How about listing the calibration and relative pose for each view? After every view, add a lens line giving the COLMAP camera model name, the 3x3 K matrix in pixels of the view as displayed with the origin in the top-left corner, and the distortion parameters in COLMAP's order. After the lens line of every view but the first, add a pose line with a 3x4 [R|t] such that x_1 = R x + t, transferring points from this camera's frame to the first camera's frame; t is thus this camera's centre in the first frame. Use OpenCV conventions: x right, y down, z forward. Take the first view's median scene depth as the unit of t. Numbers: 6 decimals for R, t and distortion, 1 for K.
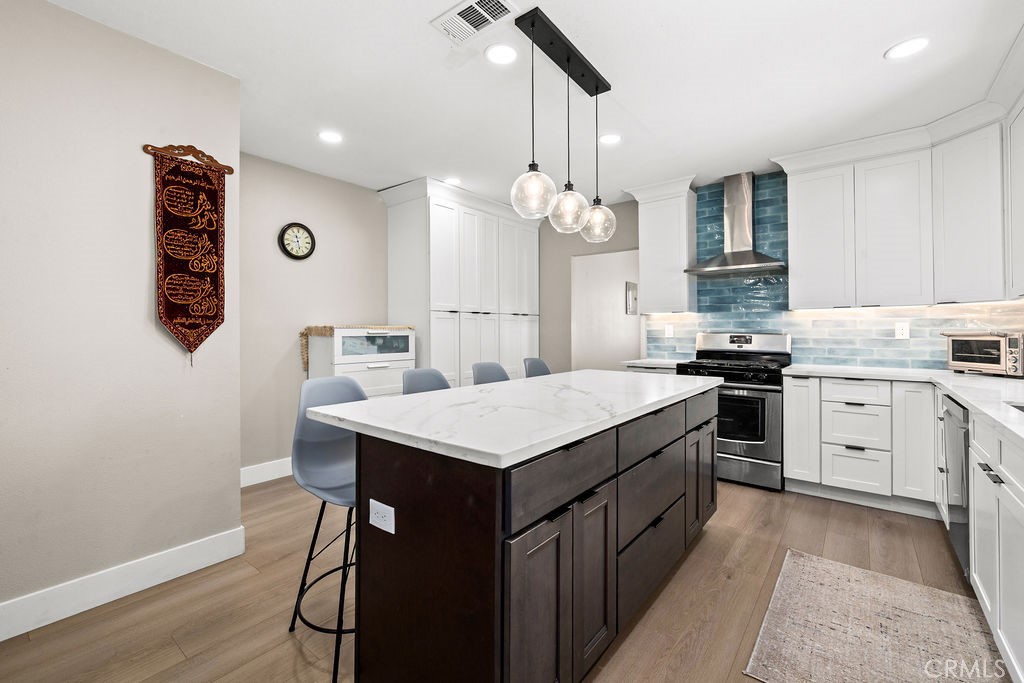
lens RADIAL K [[432.0, 0, 506.3], [0, 432.0, 335.2], [0, 0, 1]] dist [-0.003382, -0.000108]
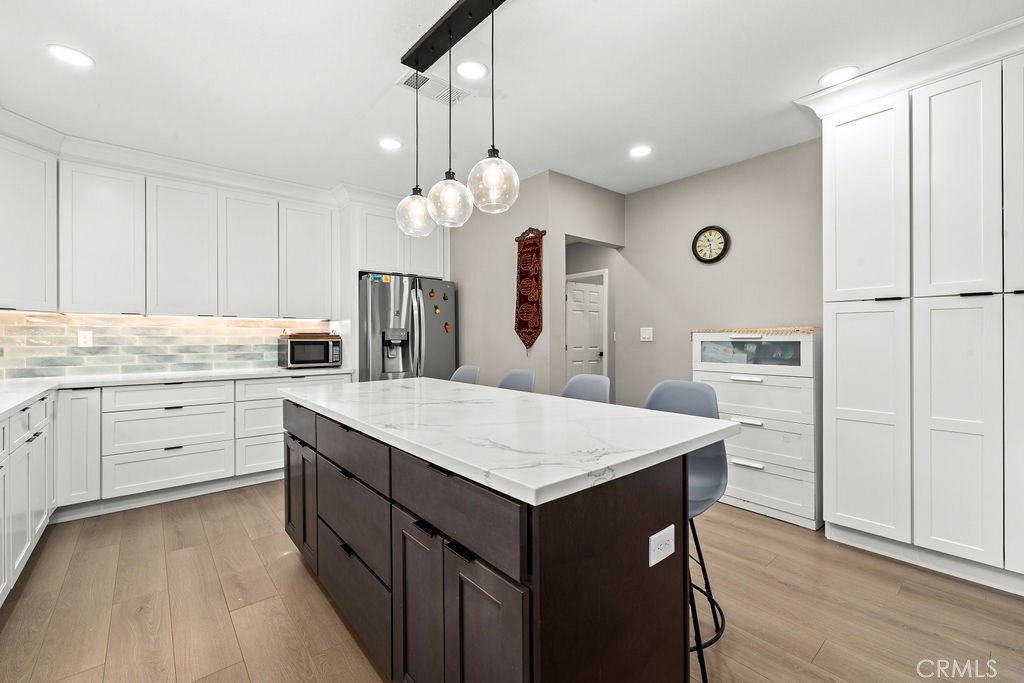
lens RADIAL K [[432.0, 0, 506.3], [0, 432.0, 335.2], [0, 0, 1]] dist [-0.003382, -0.000108]
pose [[-0.183875, -0.004616, -0.982939, 0.604762], [-0.005645, 0.999977, -0.003640, -0.004530], [0.982933, 0.004880, -0.183897, 0.765841]]
